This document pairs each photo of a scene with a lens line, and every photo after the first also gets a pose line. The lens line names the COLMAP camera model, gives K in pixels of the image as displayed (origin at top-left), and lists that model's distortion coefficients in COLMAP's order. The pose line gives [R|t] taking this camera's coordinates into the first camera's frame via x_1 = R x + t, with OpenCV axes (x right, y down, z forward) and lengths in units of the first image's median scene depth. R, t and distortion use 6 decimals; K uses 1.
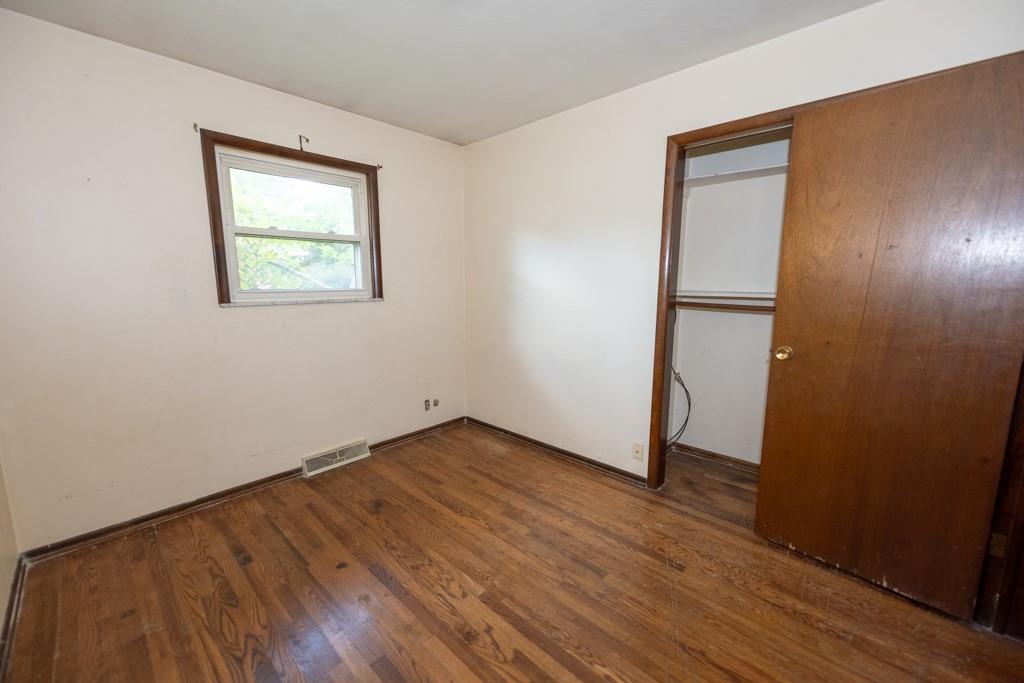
lens RADIAL K [[406.5, 0, 509.6], [0, 406.5, 343.7], [0, 0, 1]] dist [-0.001540, -0.000600]
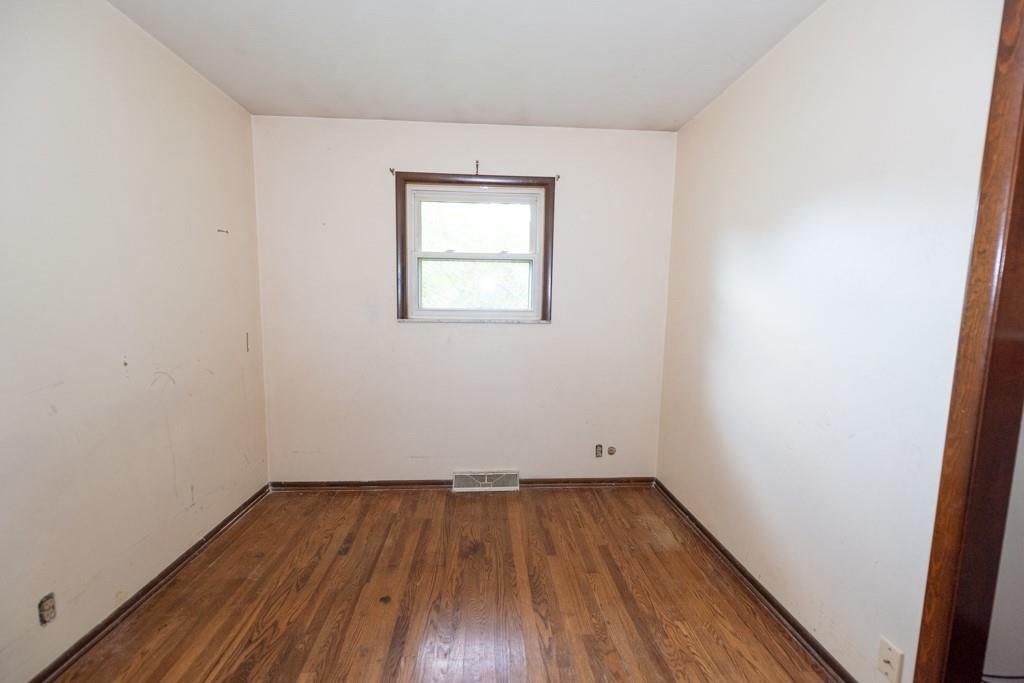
lens RADIAL K [[412.4, 0, 511.1], [0, 412.4, 344.3], [0, 0, 1]] dist [-0.000405, -0.000160]
pose [[0.733566, 0.082475, -0.674595, 0.310552], [-0.119531, 0.992793, -0.008603, -0.053172], [0.669024, 0.086946, 0.738138, 0.342496]]
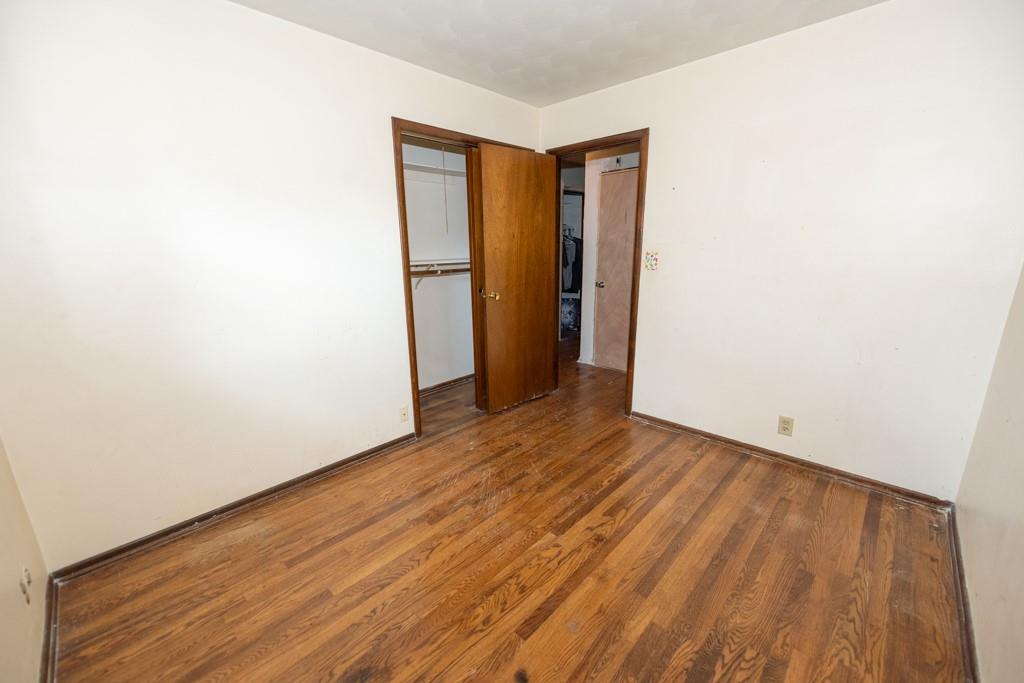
lens RADIAL K [[406.5, 0, 509.6], [0, 406.5, 343.7], [0, 0, 1]] dist [-0.001540, -0.000600]
pose [[0.010852, -0.237960, 0.971214, -0.742586], [0.171653, 0.957297, 0.232632, -0.125371], [-0.985098, 0.164187, 0.051235, 0.697151]]
